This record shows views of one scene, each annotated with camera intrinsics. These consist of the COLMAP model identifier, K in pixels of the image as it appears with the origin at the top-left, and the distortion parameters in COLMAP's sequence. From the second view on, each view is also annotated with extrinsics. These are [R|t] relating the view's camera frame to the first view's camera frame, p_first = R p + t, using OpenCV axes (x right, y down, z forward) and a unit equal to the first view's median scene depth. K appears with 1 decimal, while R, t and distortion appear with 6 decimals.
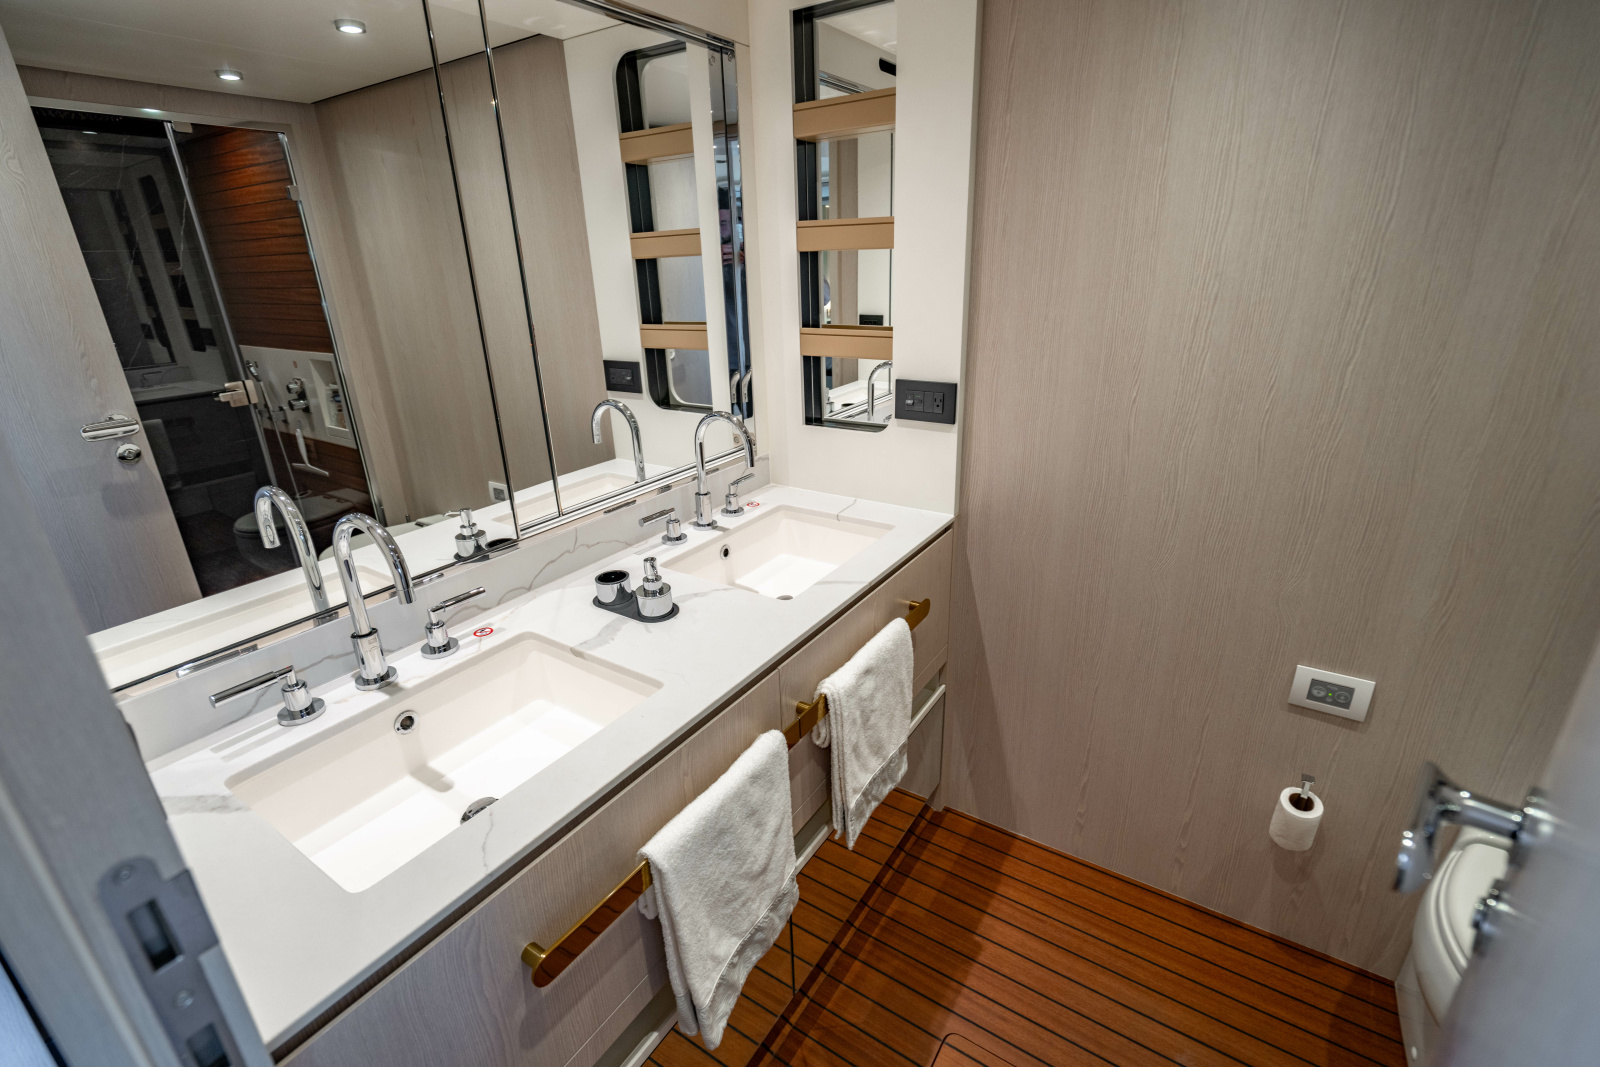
lens RADIAL K [[720.3, 0, 802.4], [0, 720.3, 534.0], [0, 0, 1]] dist [-0.001112, 0.000049]
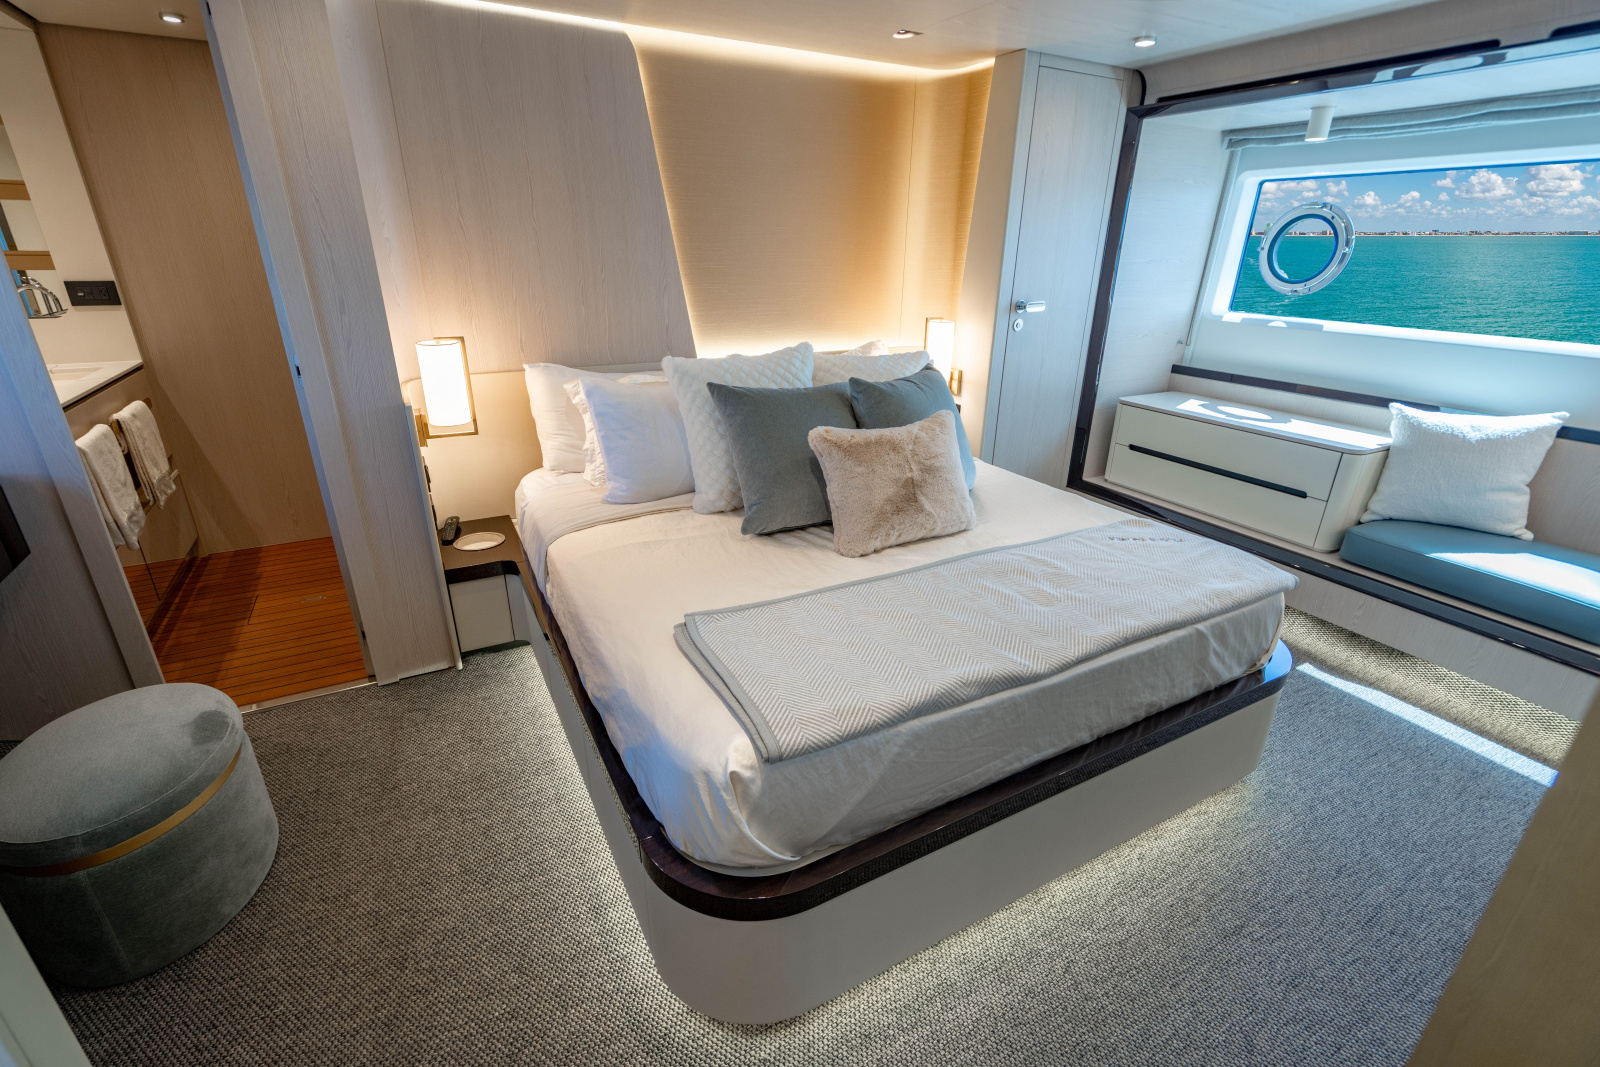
lens RADIAL K [[720.3, 0, 803.9], [0, 720.3, 529.9], [0, 0, 1]] dist [-0.001112, 0.000049]
pose [[0.471064, -0.297698, 0.830346, -0.613017], [0.287682, 0.941709, 0.174419, 0.526959], [-0.833869, 0.156713, 0.529248, -1.213929]]
